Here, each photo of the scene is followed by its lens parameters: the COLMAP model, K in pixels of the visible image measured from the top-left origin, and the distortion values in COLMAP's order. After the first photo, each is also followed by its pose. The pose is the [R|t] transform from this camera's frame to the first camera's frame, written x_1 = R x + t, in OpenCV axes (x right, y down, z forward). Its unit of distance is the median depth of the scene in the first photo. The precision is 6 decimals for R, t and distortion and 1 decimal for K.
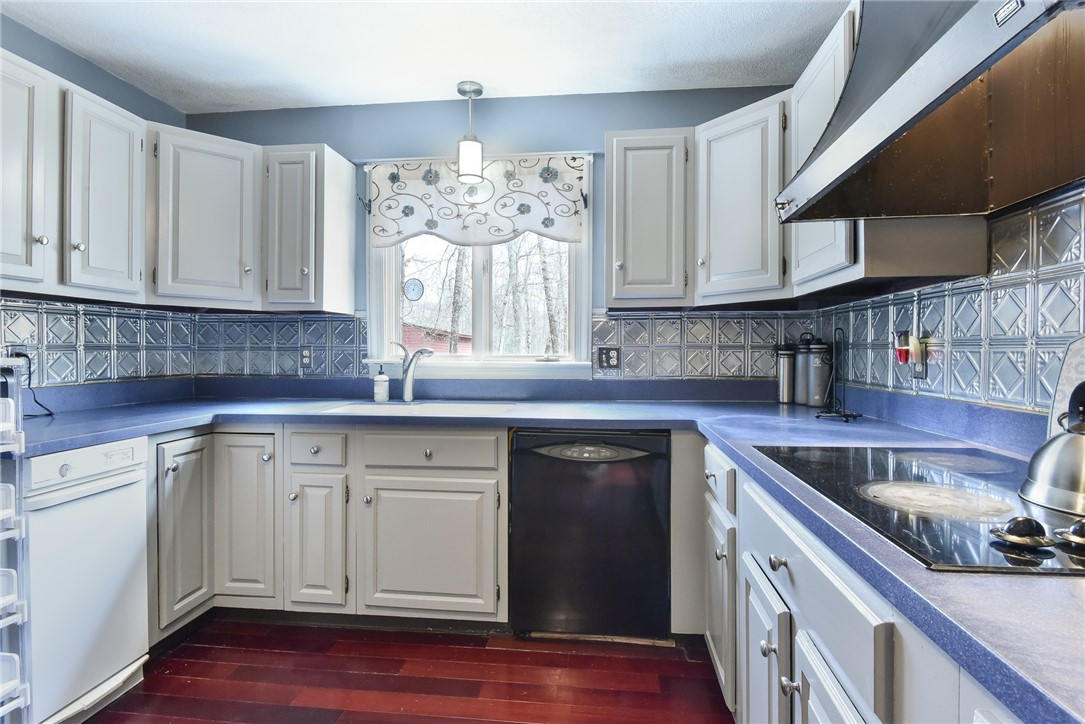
lens RADIAL K [[538.8, 0, 547.6], [0, 538.8, 354.8], [0, 0, 1]] dist [0.002548, -0.000200]
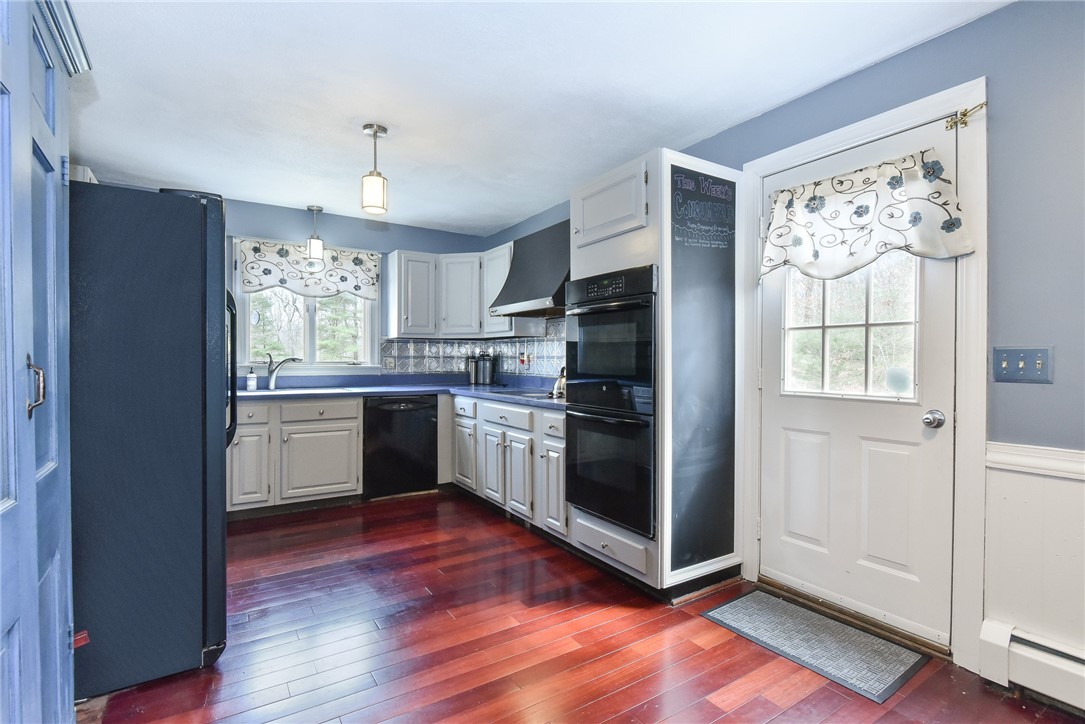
lens RADIAL K [[527.4, 0, 542.5], [0, 527.4, 362.0], [0, 0, 1]] dist [-0.000029, -0.000008]
pose [[0.779087, 0.000159, 0.626916, -0.627471], [-0.000898, 0.999999, 0.000862, 0.000573], [-0.626915, -0.001235, 0.779086, -0.769718]]
